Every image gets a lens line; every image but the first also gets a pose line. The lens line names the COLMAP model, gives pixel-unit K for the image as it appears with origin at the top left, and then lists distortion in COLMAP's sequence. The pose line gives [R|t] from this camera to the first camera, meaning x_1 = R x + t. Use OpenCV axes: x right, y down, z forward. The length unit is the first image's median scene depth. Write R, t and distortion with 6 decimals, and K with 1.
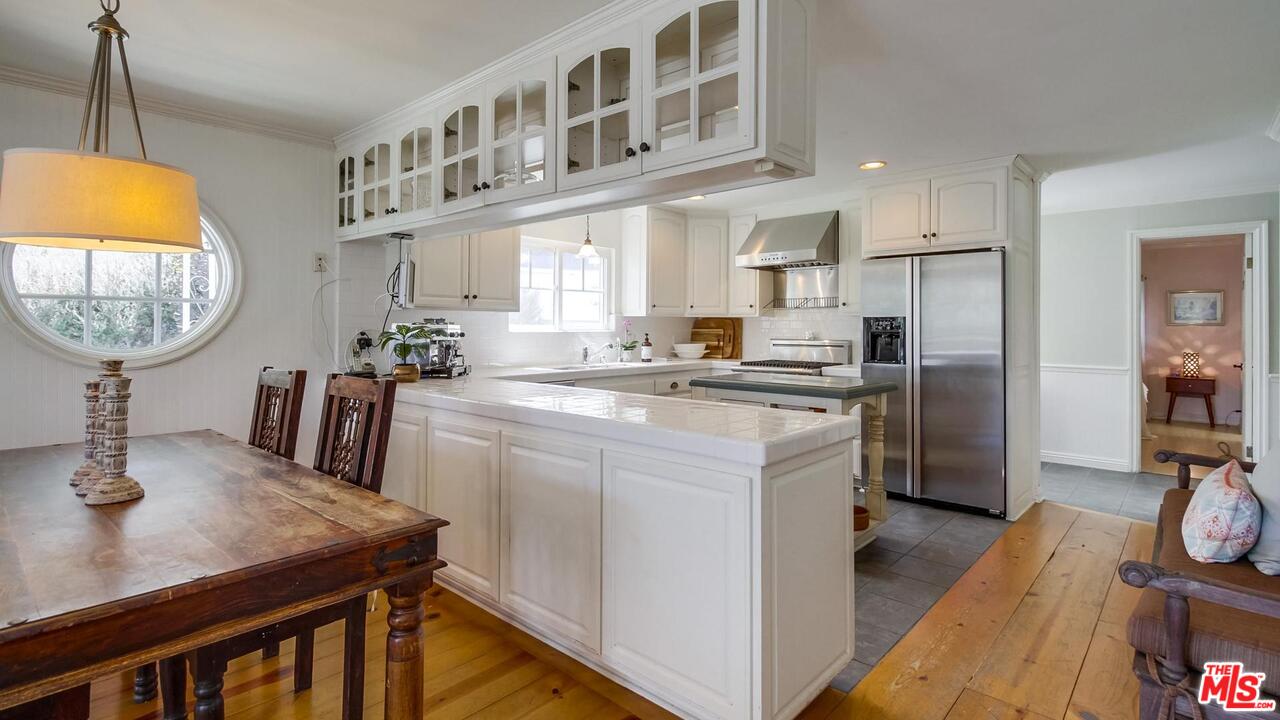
lens RADIAL K [[606.0, 0, 639.3], [0, 606.0, 319.5], [0, 0, 1]] dist [0.002975, -0.000258]
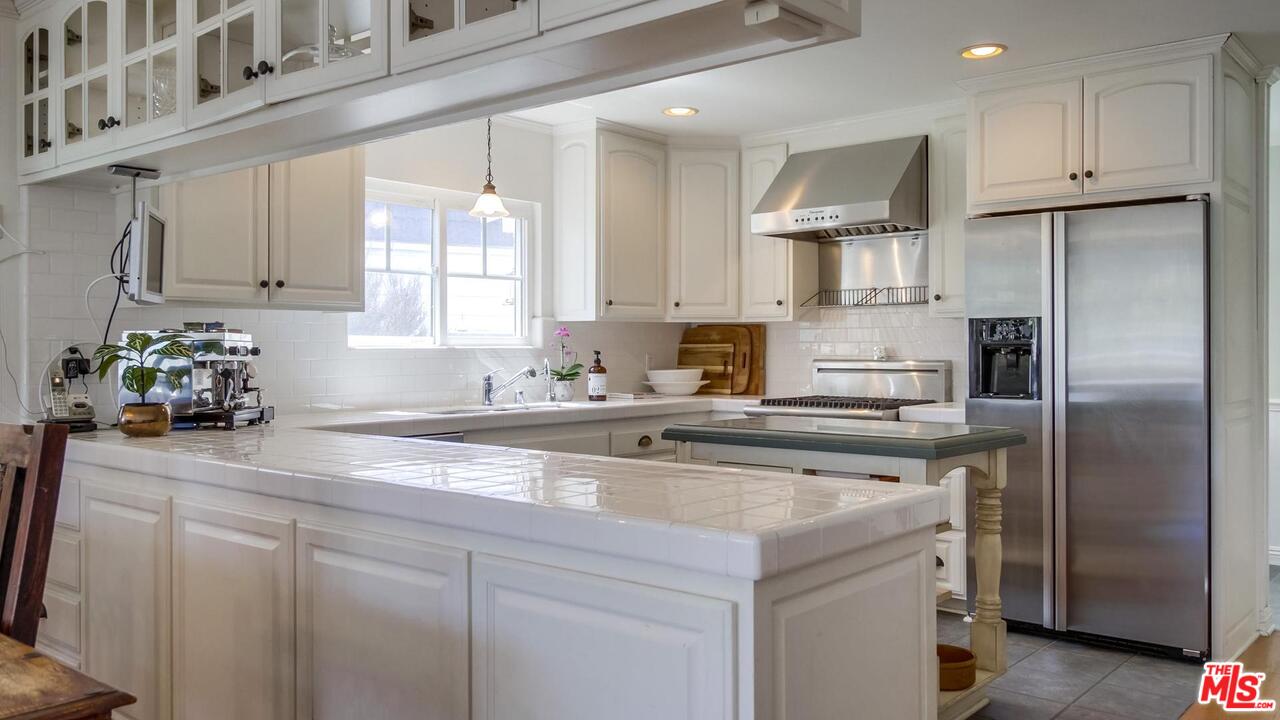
lens RADIAL K [[1019.9, 0, 643.5], [0, 1019.9, 345.1], [0, 0, 1]] dist [-0.006287, -0.000177]
pose [[0.999435, -0.005664, 0.033130, 0.026697], [0.005370, 0.999945, 0.008954, 0.010100], [-0.033178, -0.008771, 0.999411, 0.041330]]
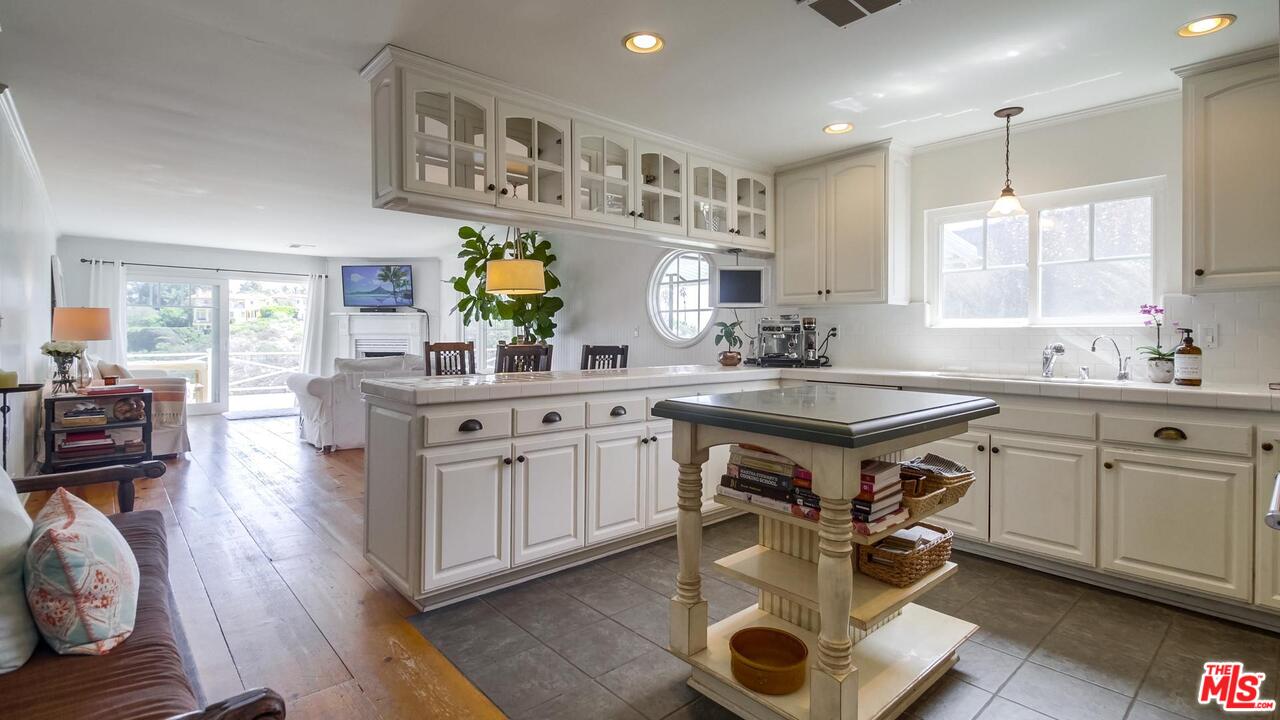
lens RADIAL K [[596.3, 0, 645.7], [0, 596.3, 336.3], [0, 0, 1]] dist [0.018304, -0.015676]
pose [[-0.095156, -0.003329, -0.995457, 0.612997], [0.006011, 0.999974, -0.003918, 0.031566], [0.995444, -0.006357, -0.095133, 0.662980]]
